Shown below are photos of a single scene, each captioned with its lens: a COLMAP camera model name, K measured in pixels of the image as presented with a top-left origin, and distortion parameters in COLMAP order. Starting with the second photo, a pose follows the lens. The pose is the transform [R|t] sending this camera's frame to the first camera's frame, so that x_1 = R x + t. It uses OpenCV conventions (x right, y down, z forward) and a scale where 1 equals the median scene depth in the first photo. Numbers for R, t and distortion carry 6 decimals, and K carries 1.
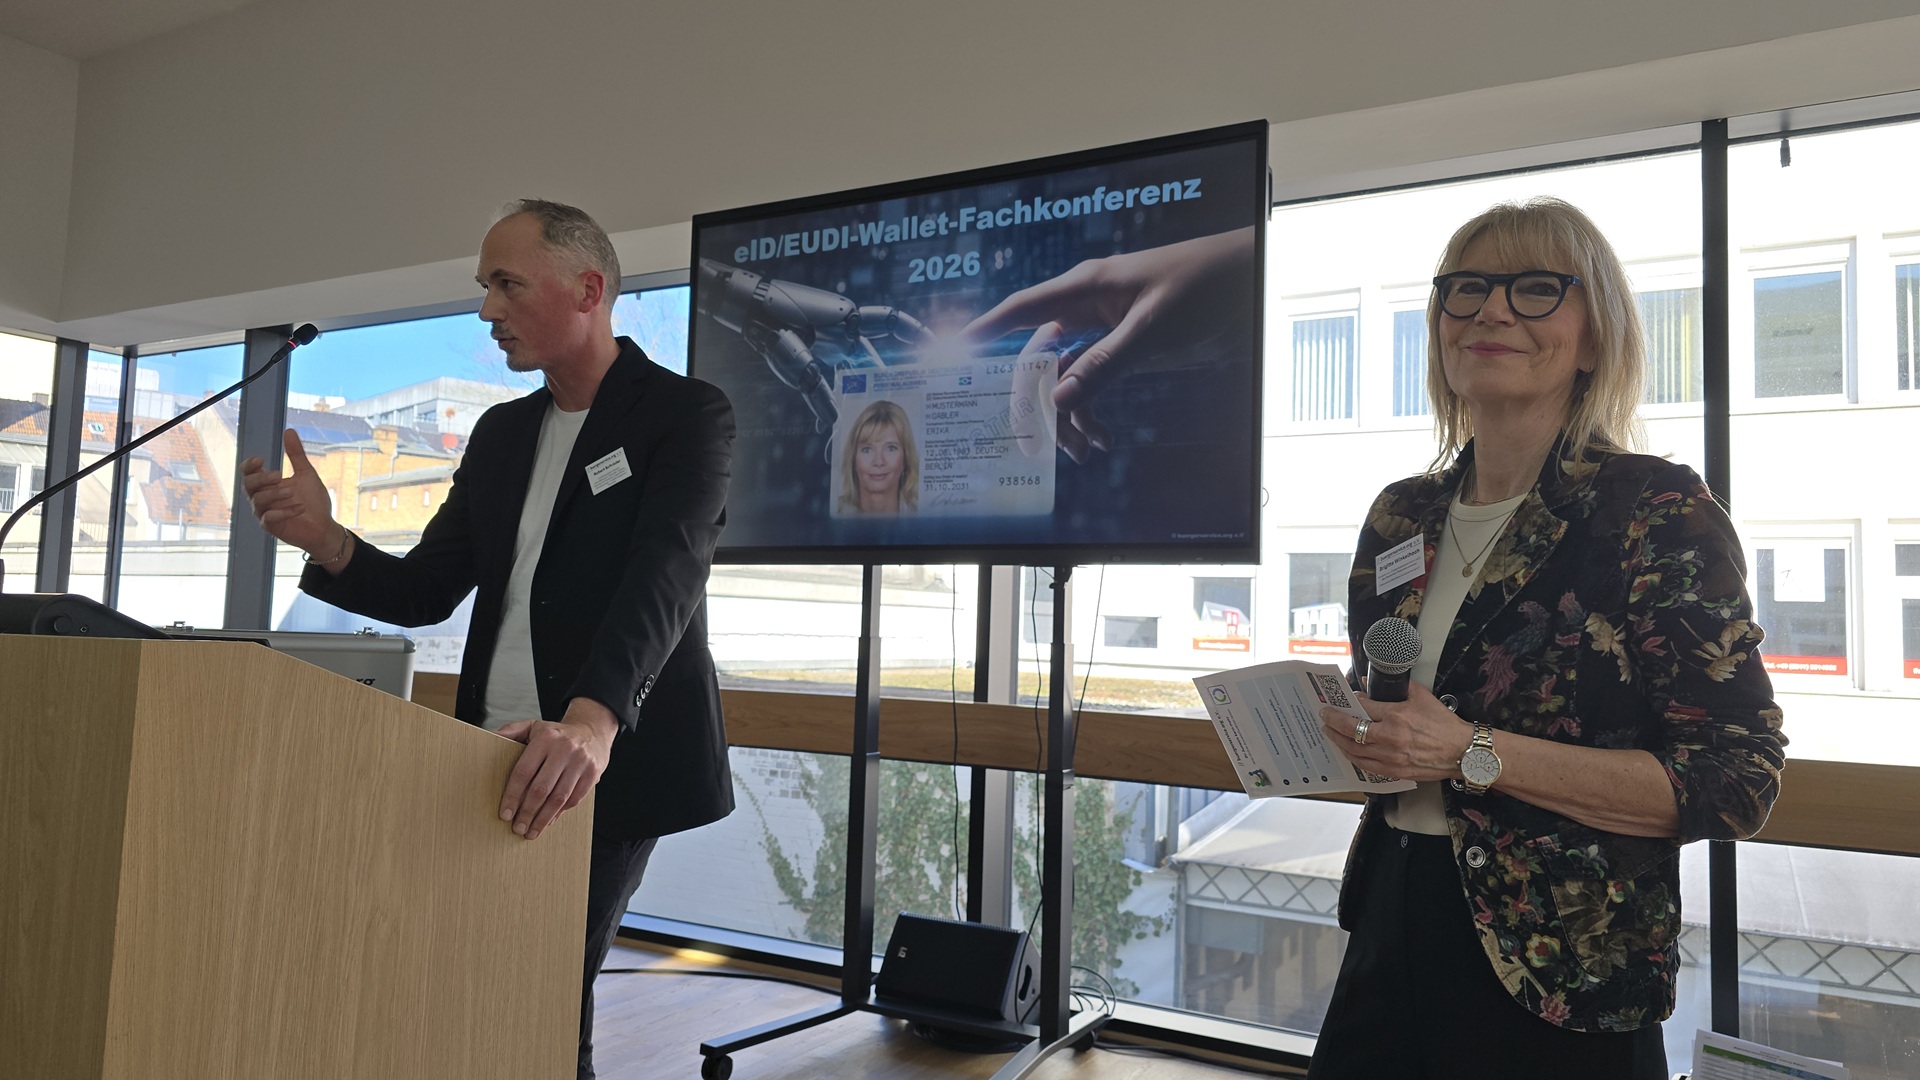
lens RADIAL K [[1273.5, 0, 984.2], [0, 1273.5, 536.9], [0, 0, 1]] dist [0.131914, -0.161097]
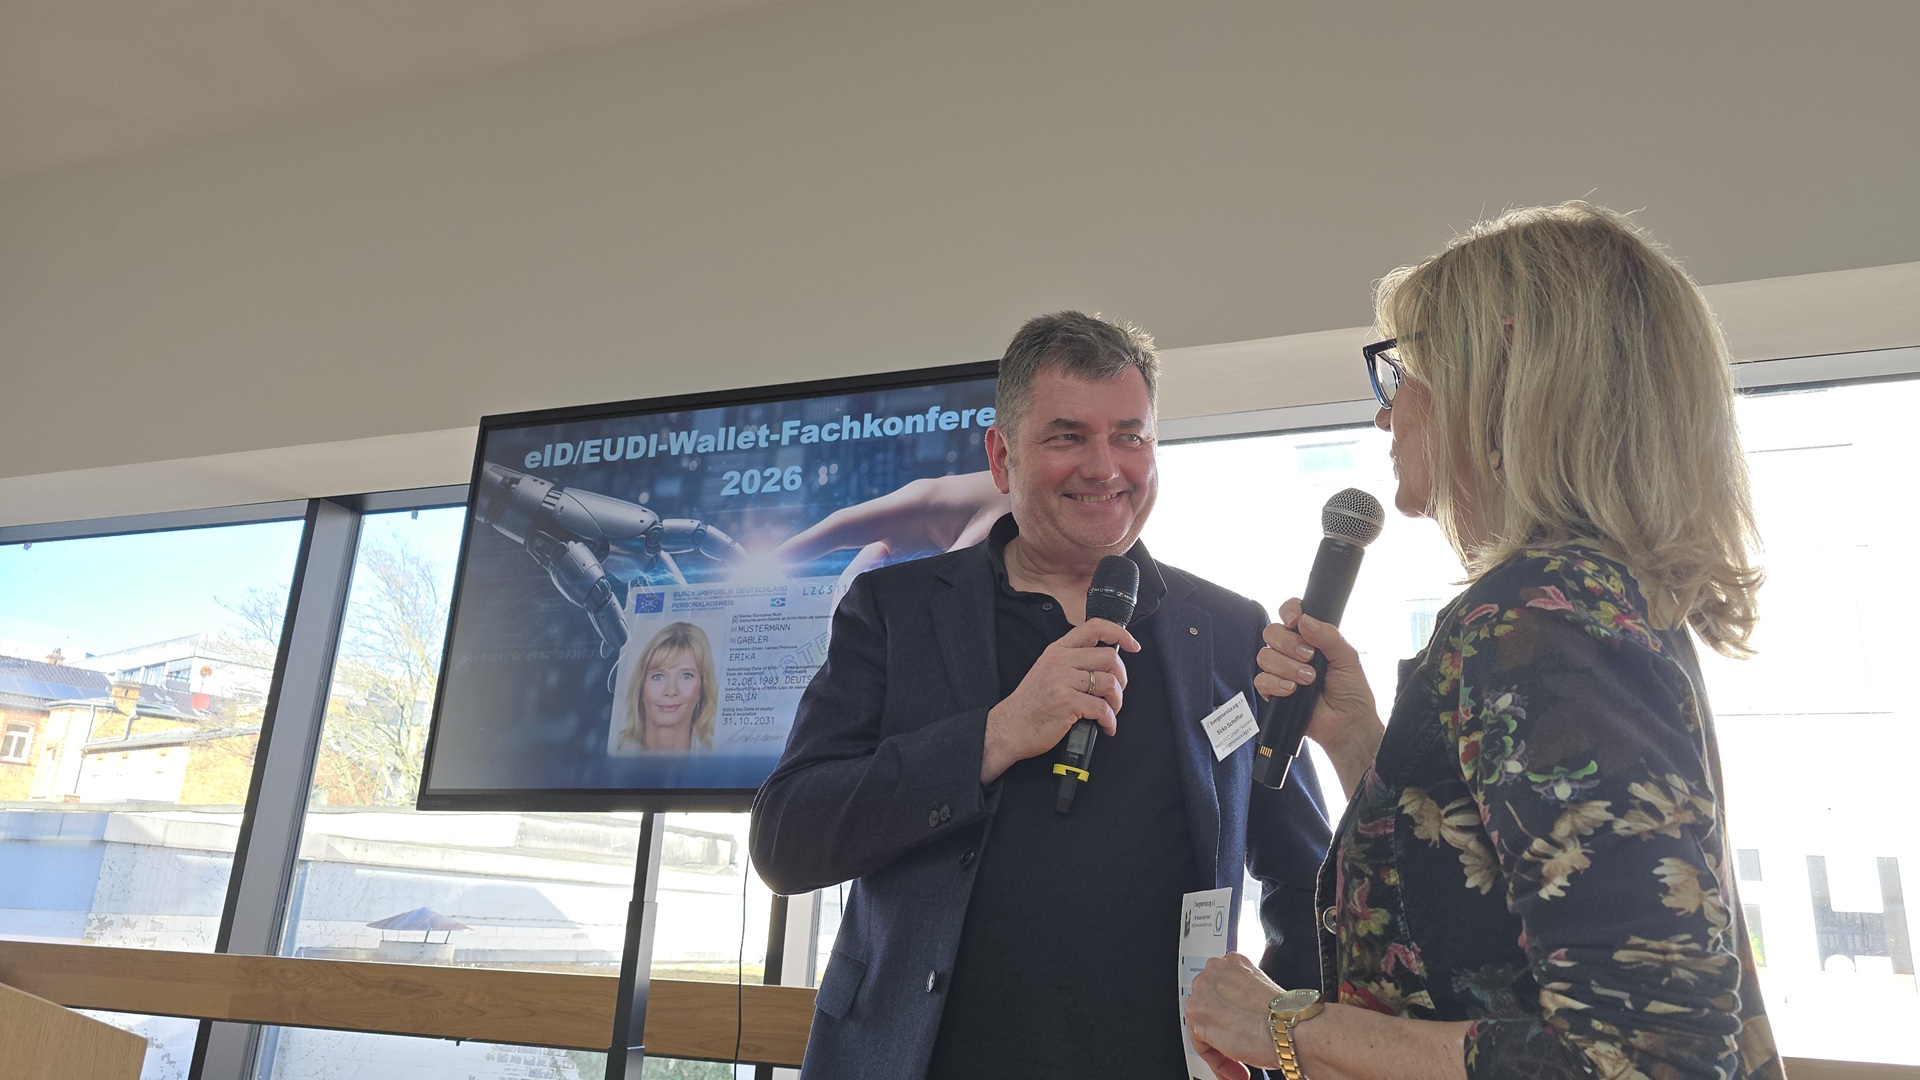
lens RADIAL K [[1275.4, 0, 996.5], [0, 1275.4, 562.3], [0, 0, 1]] dist [0.095037, -0.103401]
pose [[0.987467, 0.055893, 0.147600, 0.002619], [-0.025039, 0.978829, -0.203144, 0.027583], [-0.155829, 0.196902, 0.967960, 0.097549]]
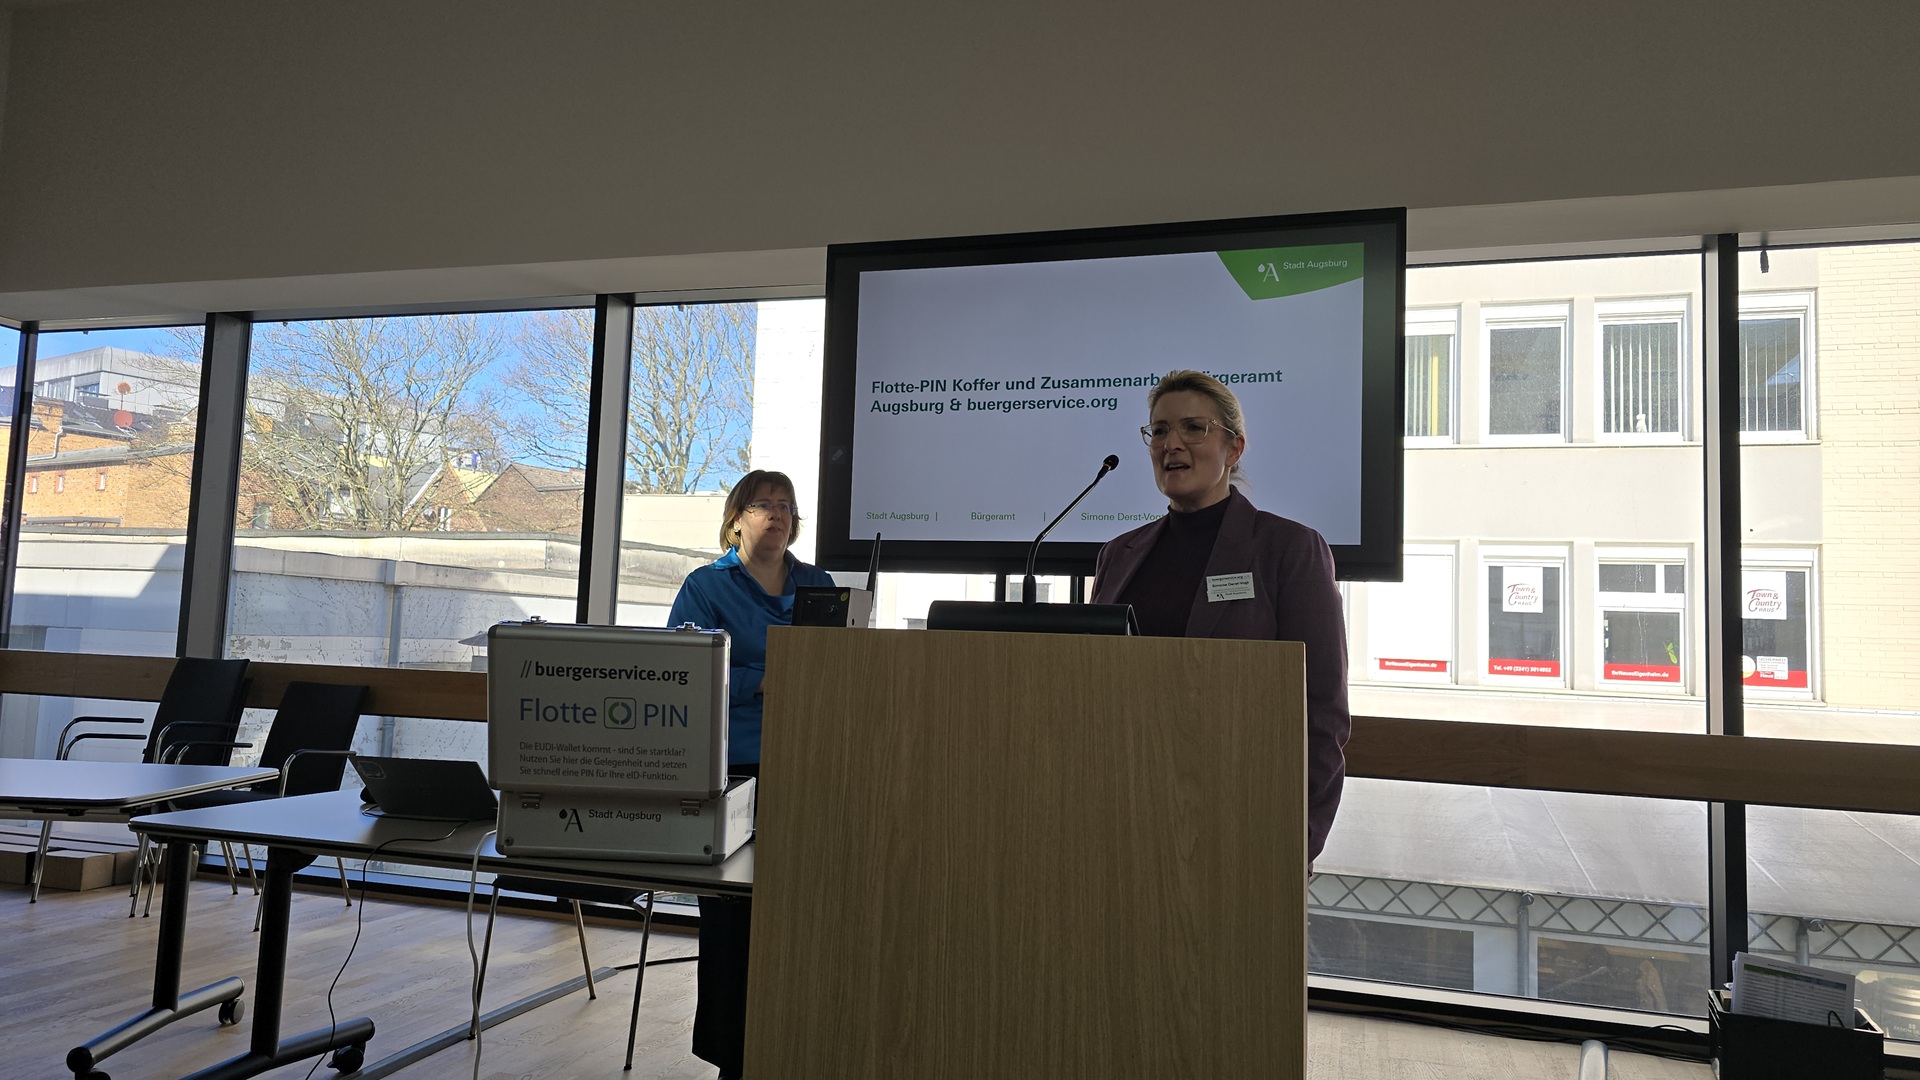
lens RADIAL K [[1288.5, 0, 962.8], [0, 1288.5, 537.5], [0, 0, 1]] dist [0.039562, -0.026738]
pose [[0.978541, 0.021323, 0.204948, -0.364182], [-0.020942, 0.999773, -0.004030, -0.004254], [-0.204987, -0.000349, 0.978765, -0.076345]]
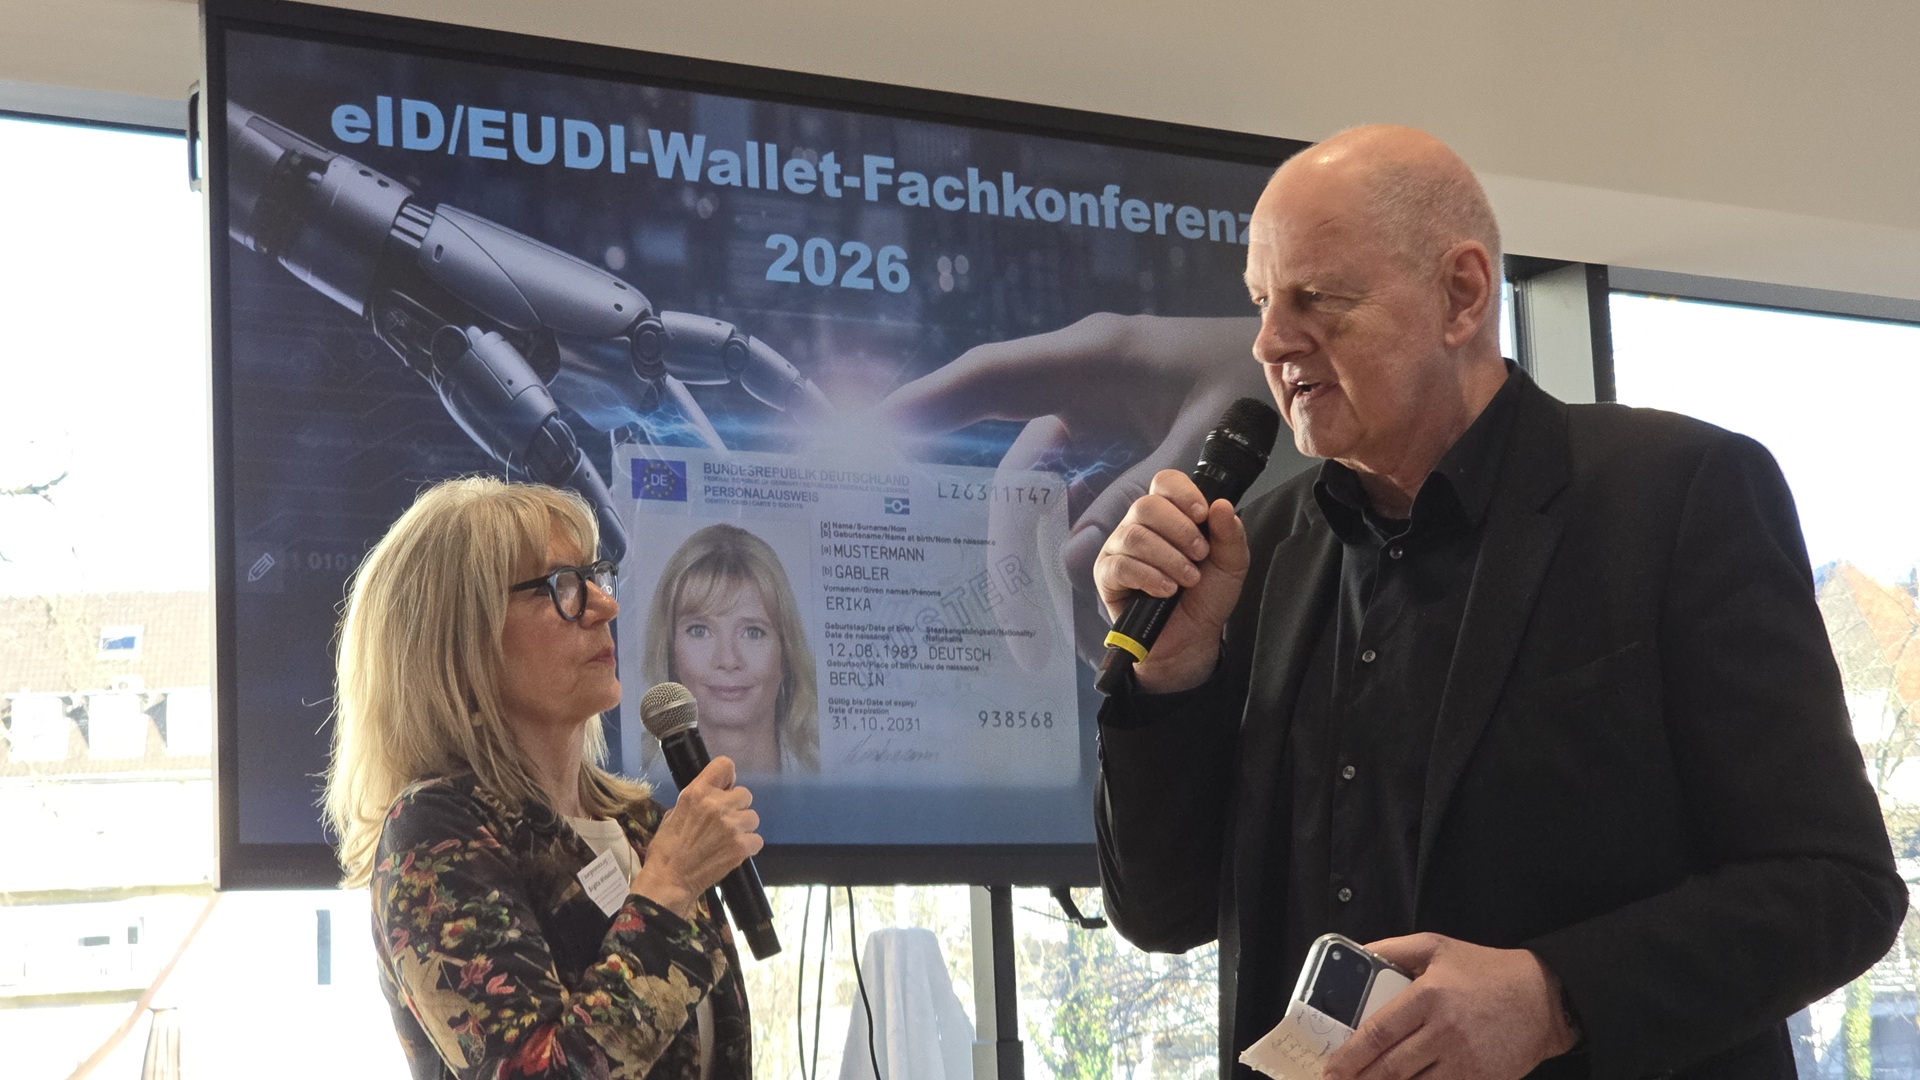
lens RADIAL K [[3697.8, 0, 960.0], [0, 3697.8, 540.0], [0, 0, 1]] dist [-0.944253, 16.227453]
pose [[0.451518, 0.081018, 0.888576, -1.199761], [-0.004686, 0.996071, -0.088438, 0.013623], [-0.892250, 0.035768, 0.450123, 0.336593]]
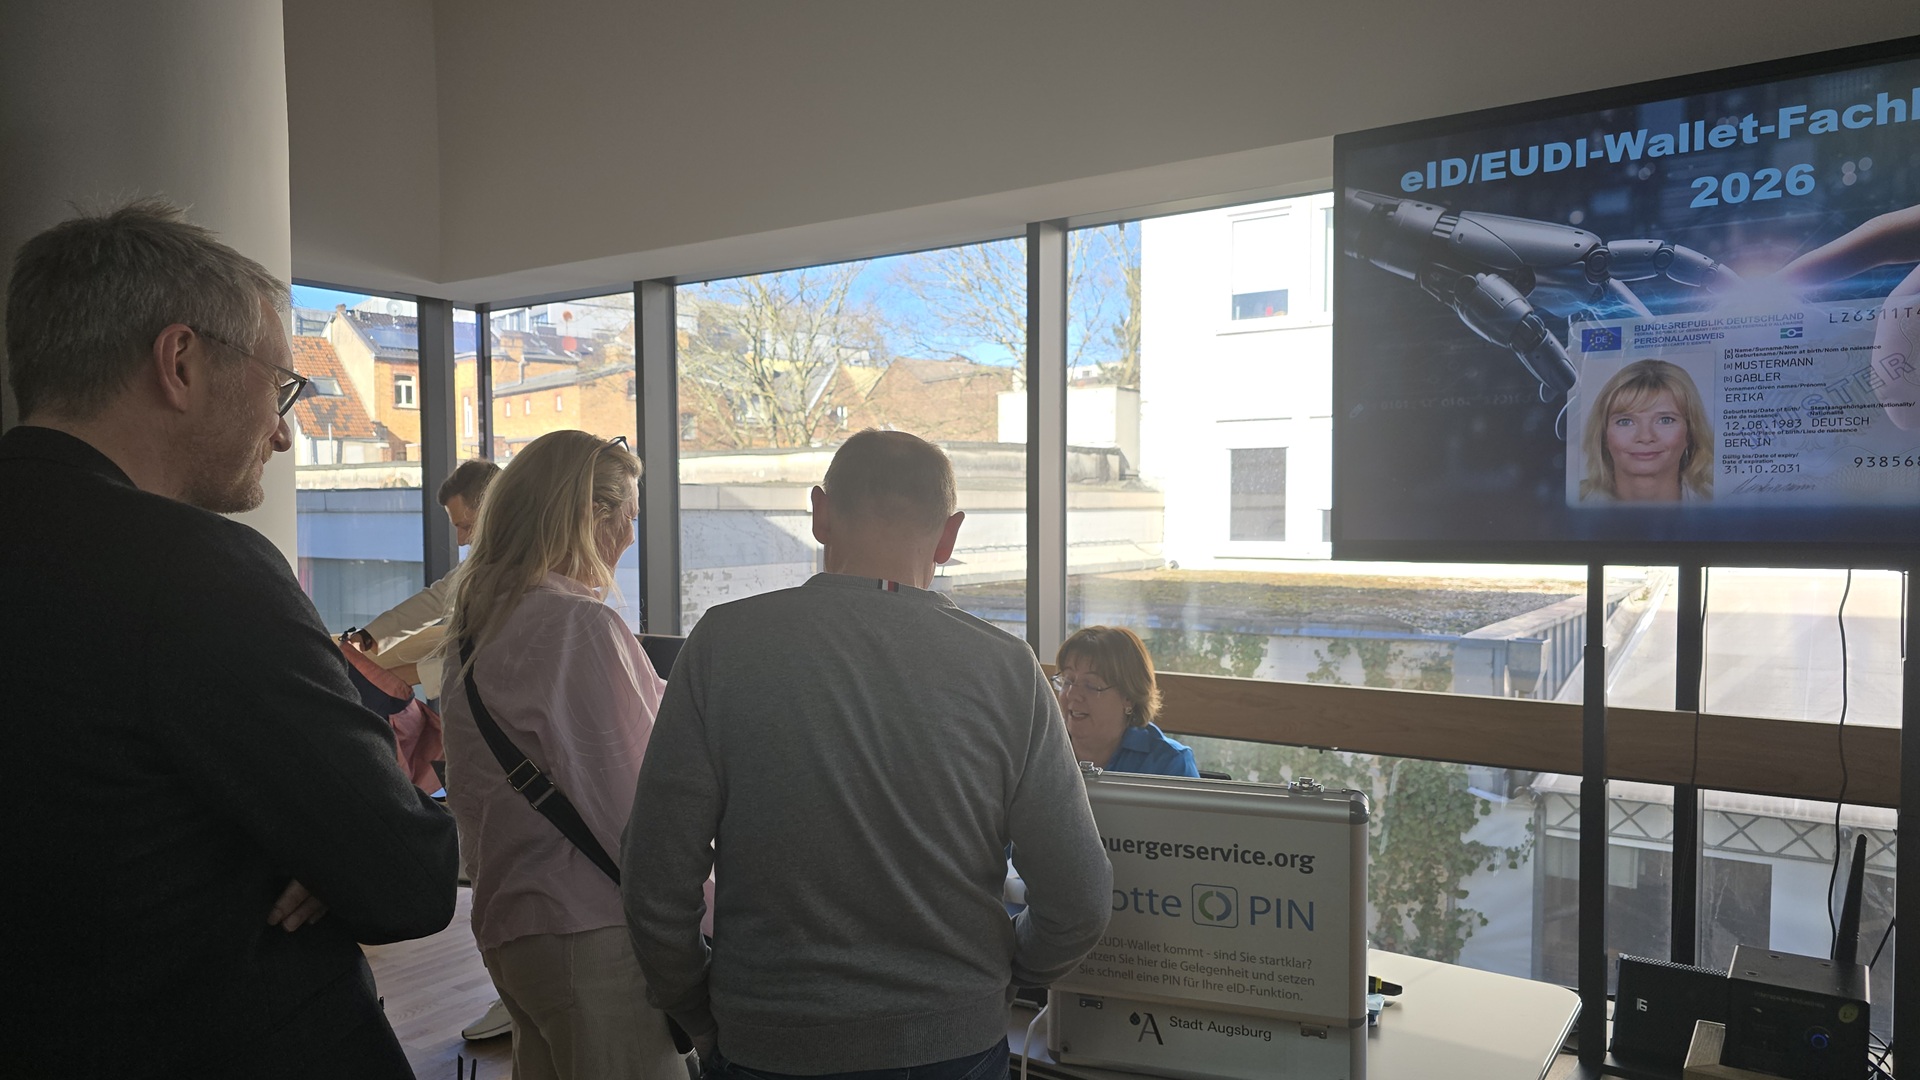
lens RADIAL K [[1285.7, 0, 964.2], [0, 1285.7, 560.8], [0, 0, 1]] dist [0.045791, -0.033297]
pose [[0.996055, -0.035133, -0.081481, -0.444358], [0.044256, 0.992608, 0.113008, -0.092563], [0.076908, -0.116168, 0.990247, 0.144804]]
